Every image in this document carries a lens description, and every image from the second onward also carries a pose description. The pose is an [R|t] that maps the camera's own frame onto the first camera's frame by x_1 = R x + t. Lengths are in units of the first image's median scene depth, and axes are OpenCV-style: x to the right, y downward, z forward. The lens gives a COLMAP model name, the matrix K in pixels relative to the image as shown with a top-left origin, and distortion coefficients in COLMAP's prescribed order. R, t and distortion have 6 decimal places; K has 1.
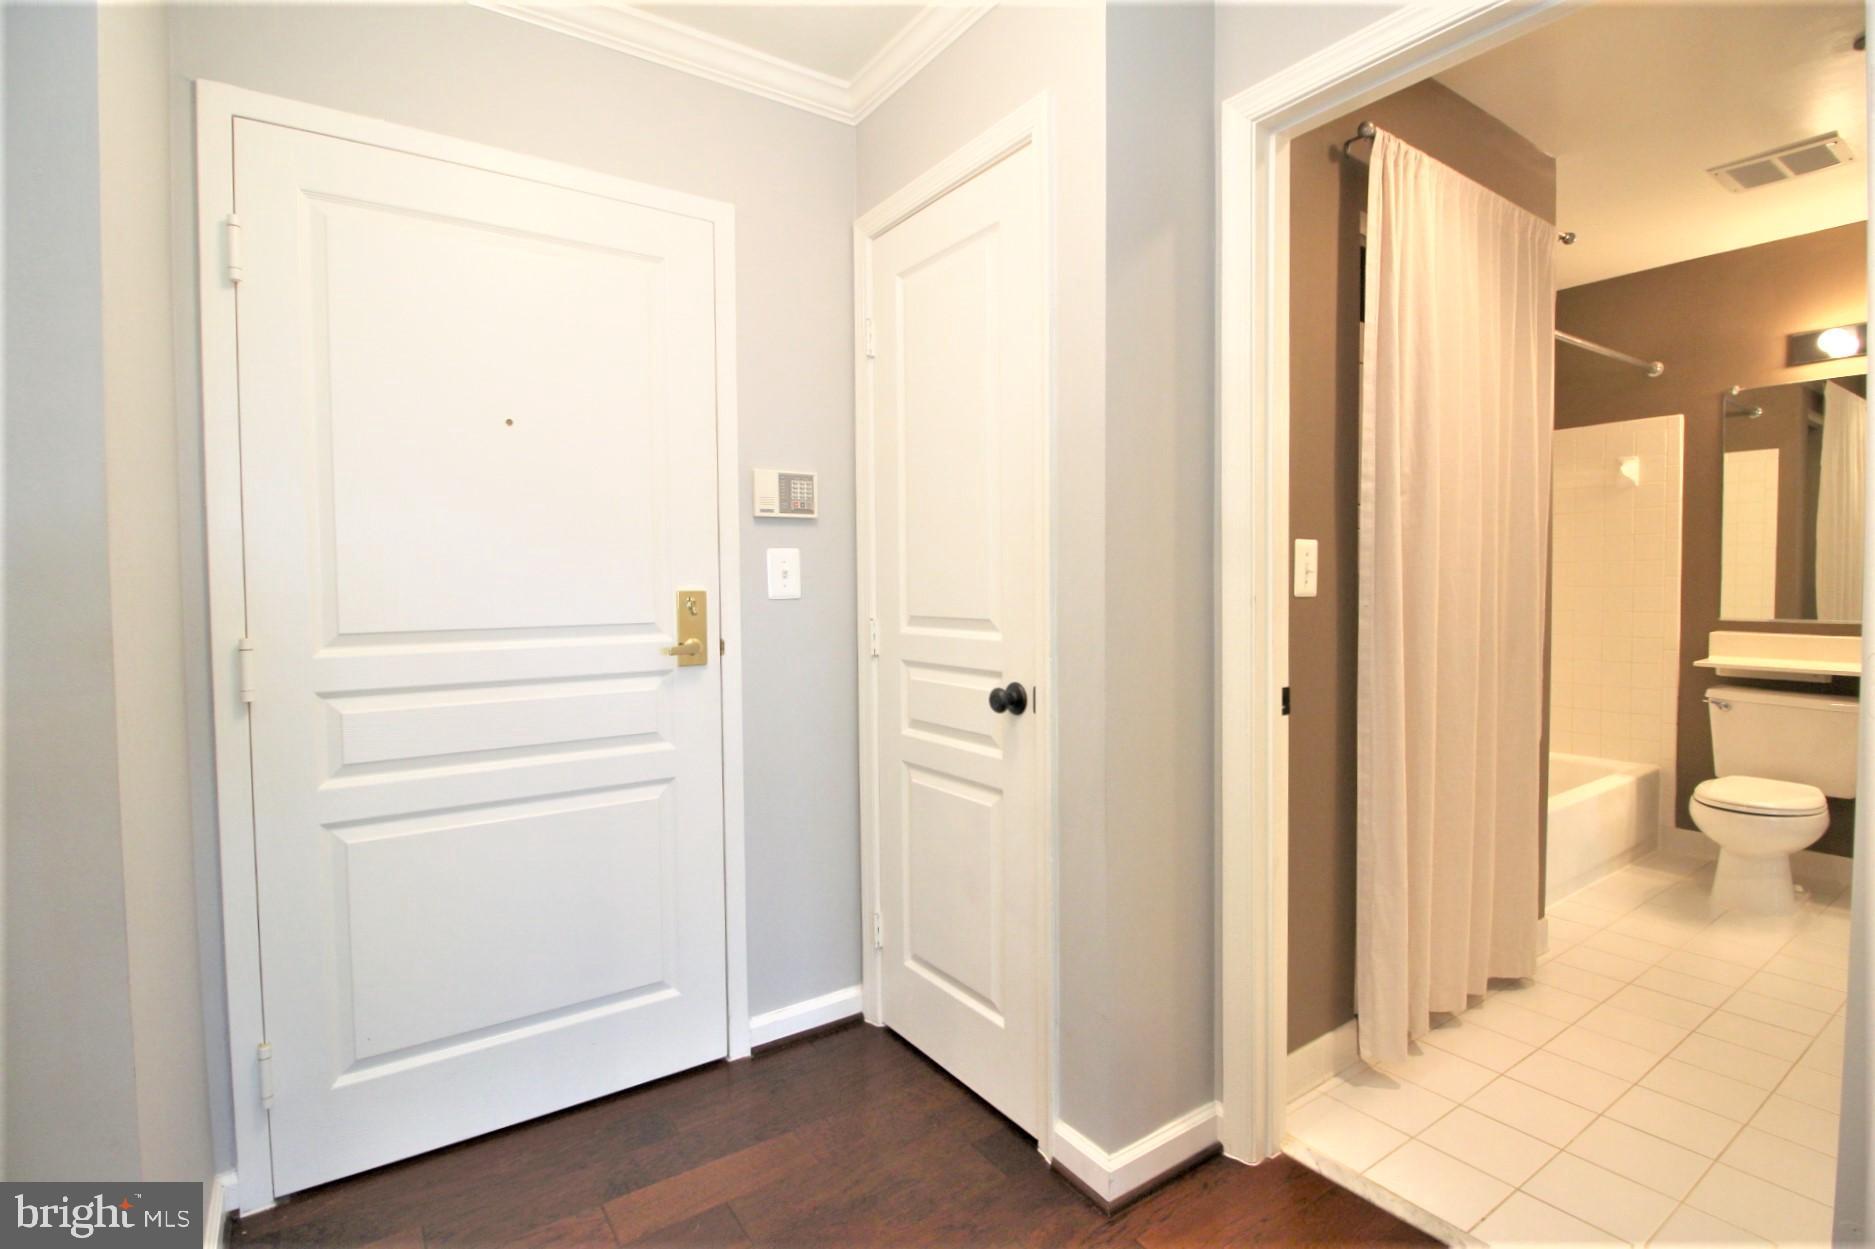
lens RADIAL K [[884.9, 0, 909.8], [0, 884.9, 620.3], [0, 0, 1]] dist [0.001477, -0.014391]
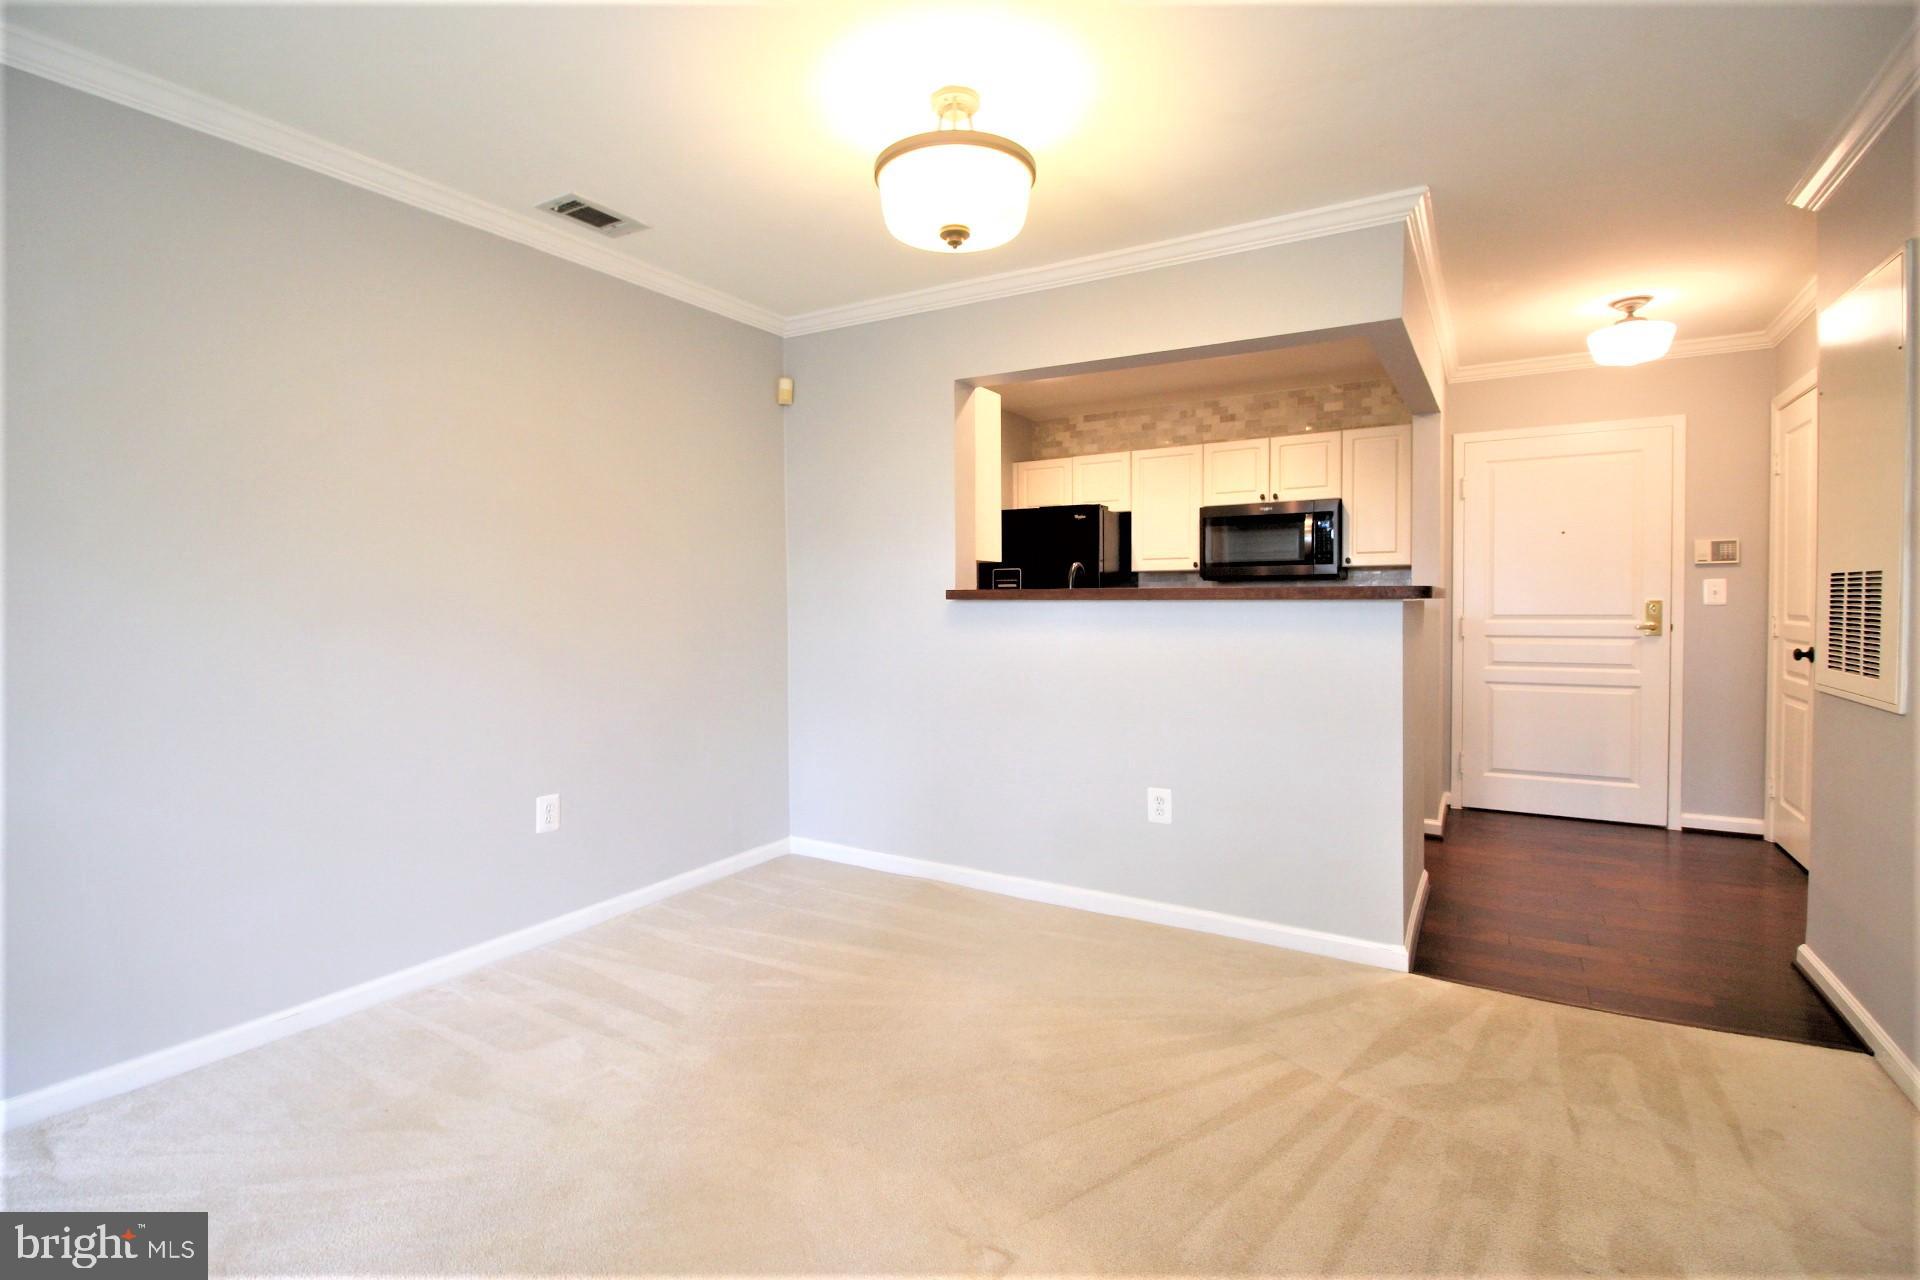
lens RADIAL K [[902.9, 0, 950.7], [0, 902.9, 626.6], [0, 0, 1]] dist [-0.001177, -0.014102]
pose [[0.421017, 0.029565, -0.906571, 0.988563], [-0.033775, 0.999286, 0.016904, 0.049812], [0.906424, 0.023503, 0.421715, -1.430042]]
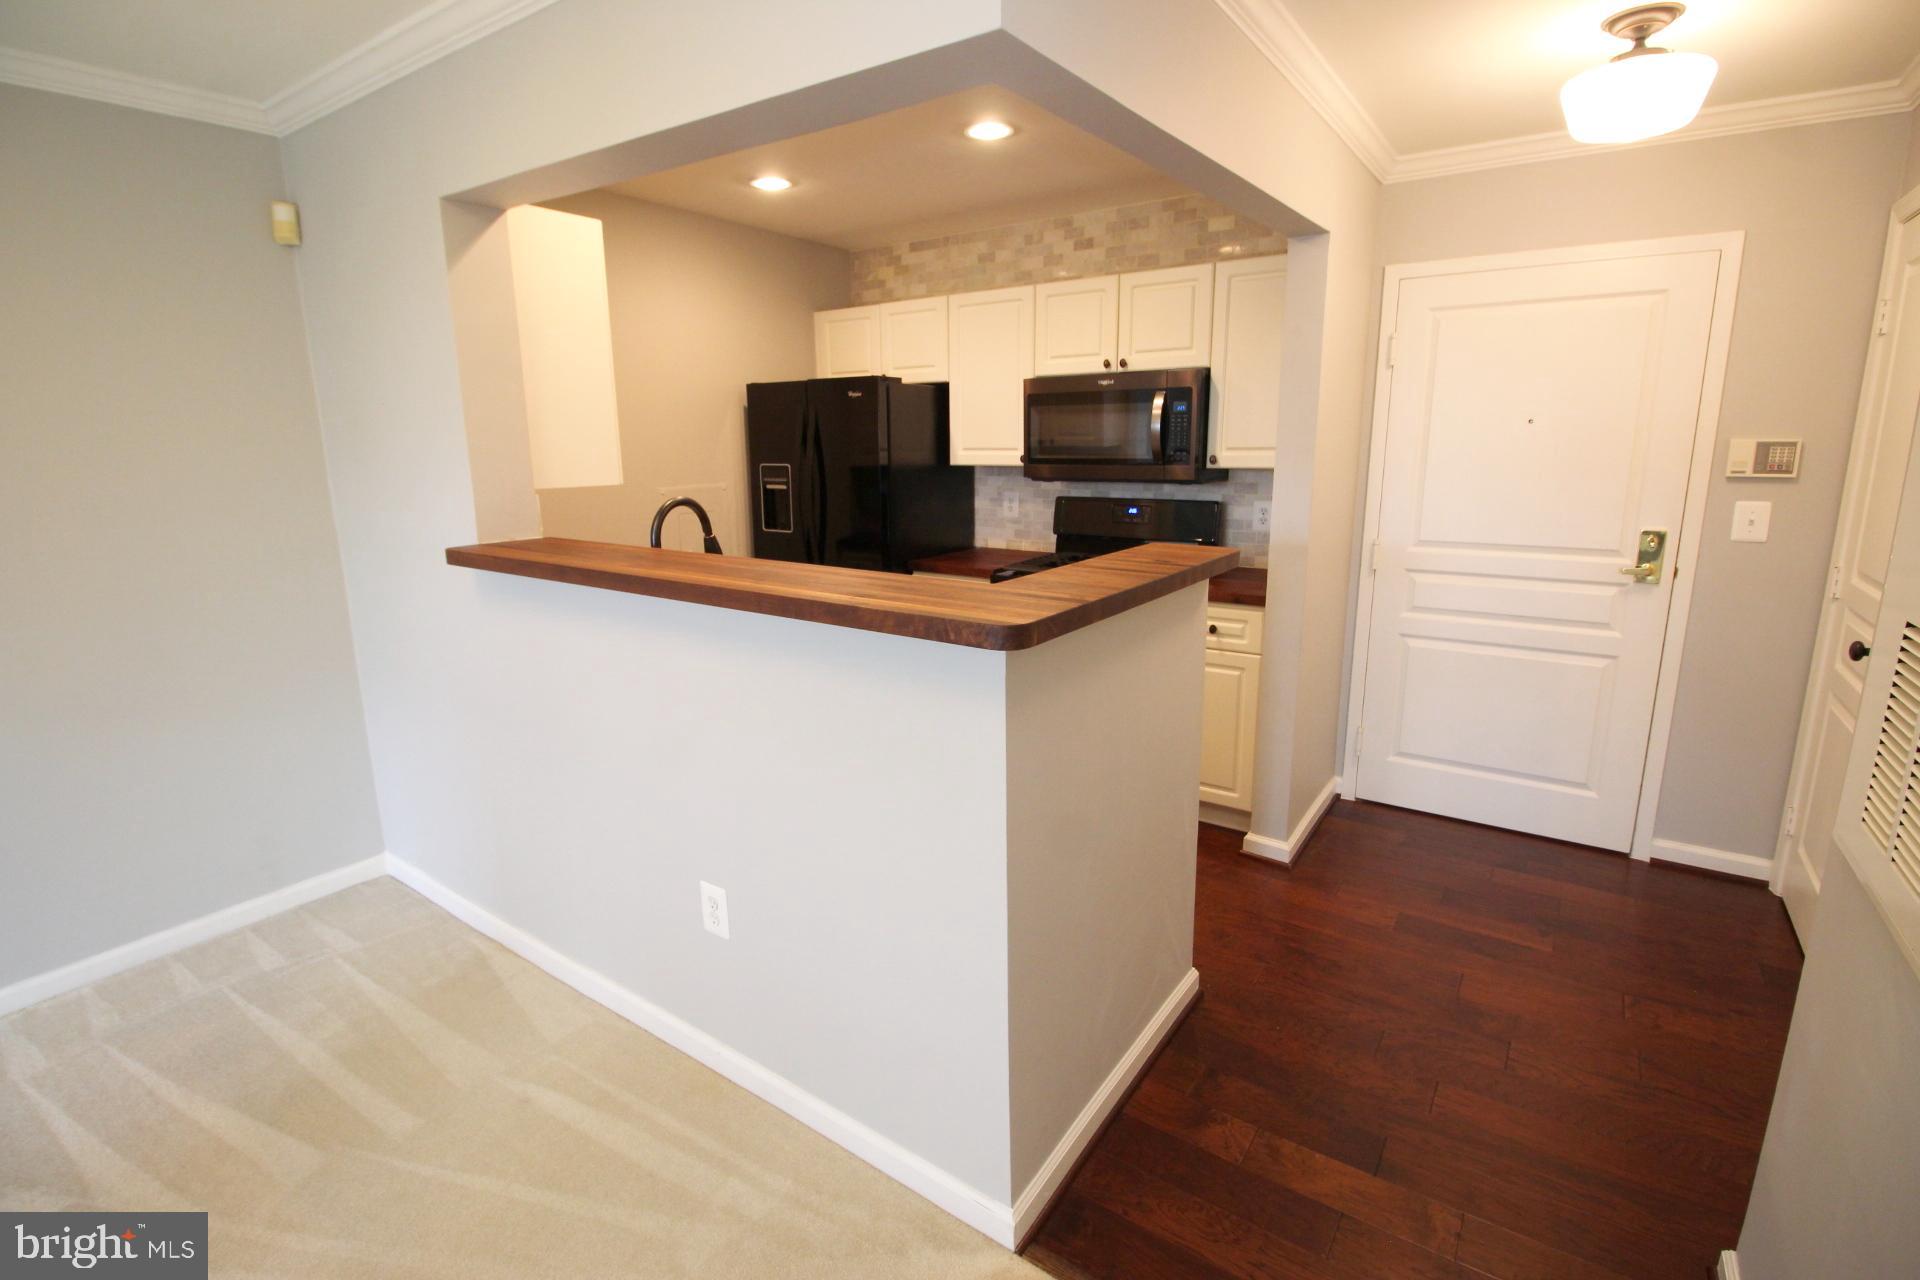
lens RADIAL K [[889.0, 0, 959.3], [0, 889.0, 624.5], [0, 0, 1]] dist [-0.000718, -0.013740]
pose [[0.356268, 0.198625, -0.913029, 0.658939], [-0.029671, 0.979057, 0.201411, -0.134194], [0.933913, -0.044666, 0.354700, -0.527105]]
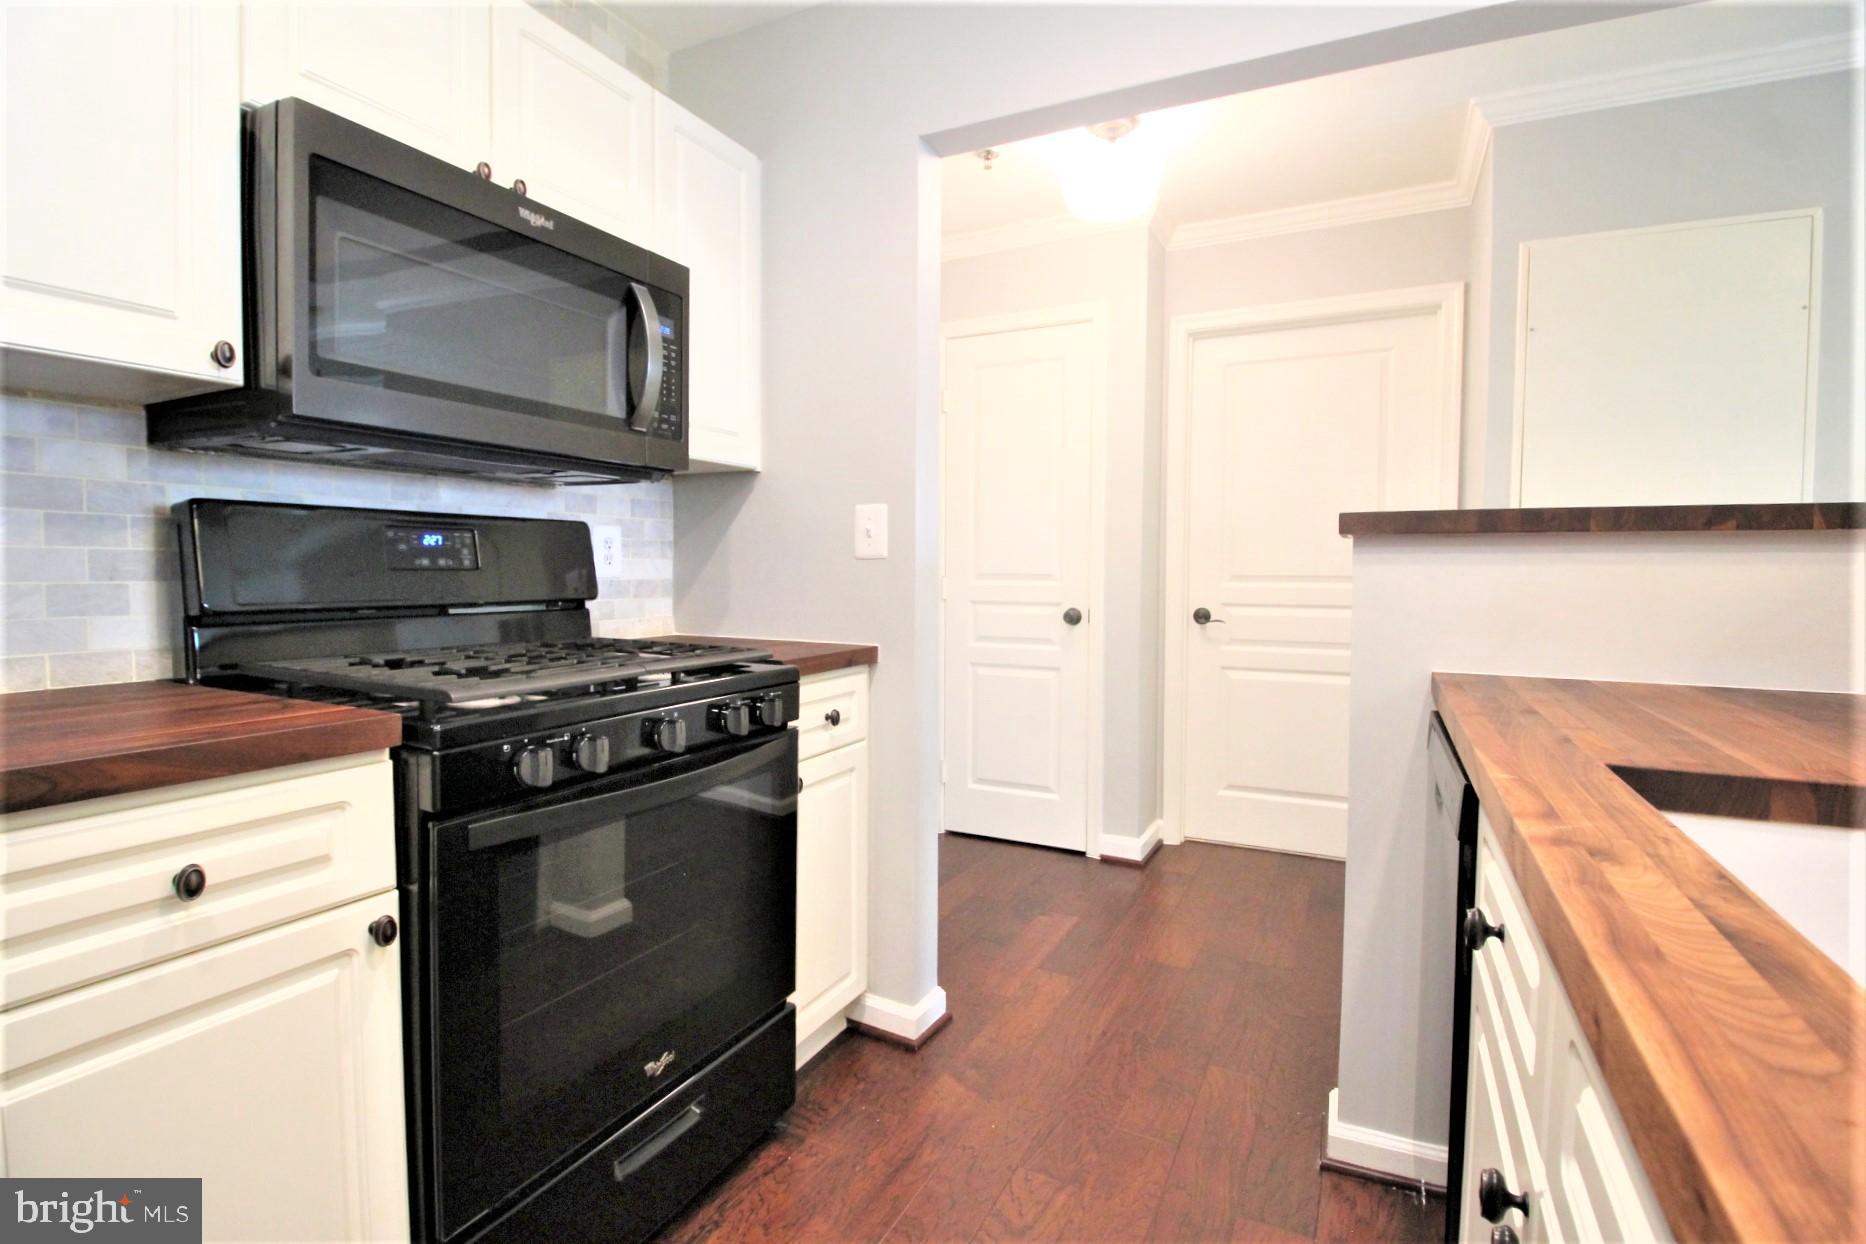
lens RADIAL K [[858.8, 0, 924.8], [0, 858.8, 600.4], [0, 0, 1]] dist [0.000423, -0.013141]
pose [[0.885560, -0.003010, 0.464516, -0.878331], [0.002091, 0.999995, 0.002493, 0.043453], [-0.464521, -0.001236, 0.885561, -0.398316]]
